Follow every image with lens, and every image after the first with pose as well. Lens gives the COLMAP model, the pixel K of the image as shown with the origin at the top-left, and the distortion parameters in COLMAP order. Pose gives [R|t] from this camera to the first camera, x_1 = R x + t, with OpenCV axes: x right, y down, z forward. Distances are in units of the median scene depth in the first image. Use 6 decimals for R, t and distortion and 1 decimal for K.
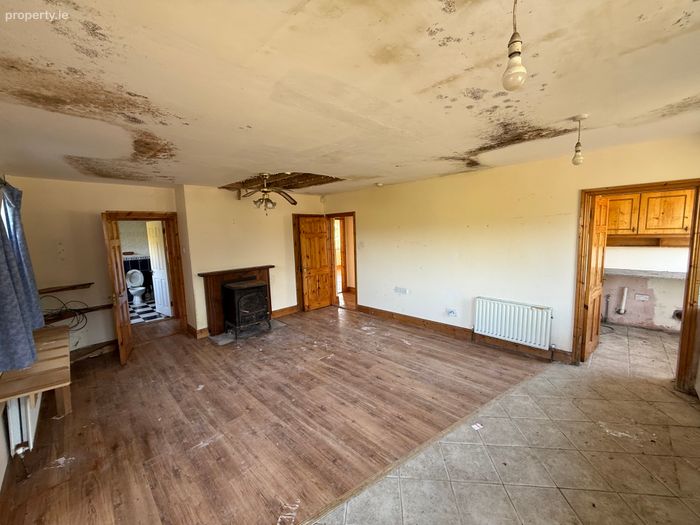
lens RADIAL K [[283.6, 0, 350.0], [0, 283.6, 262.5], [0, 0, 1]] dist [0.000448, 0.000023]
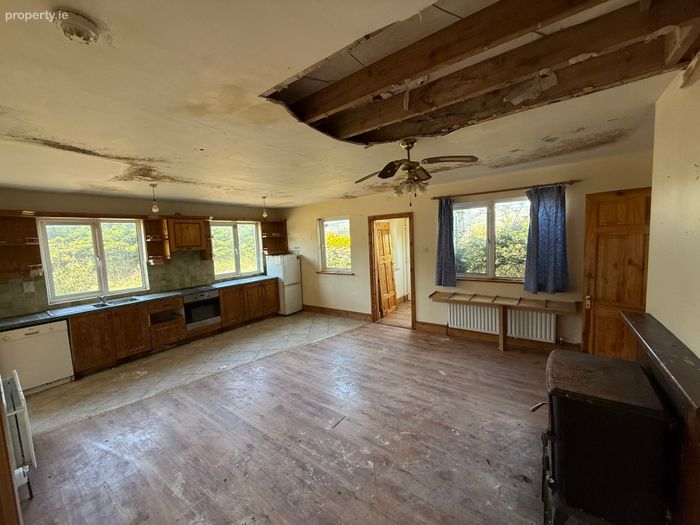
lens RADIAL K [[278.4, 0, 351.1], [0, 278.4, 264.0], [0, 0, 1]] dist [-0.000456, -0.000165]
pose [[-0.985780, 0.091910, -0.140676, -0.072931], [0.060529, 0.975182, 0.212970, -0.214605], [0.156759, 0.201427, -0.966878, 1.915393]]
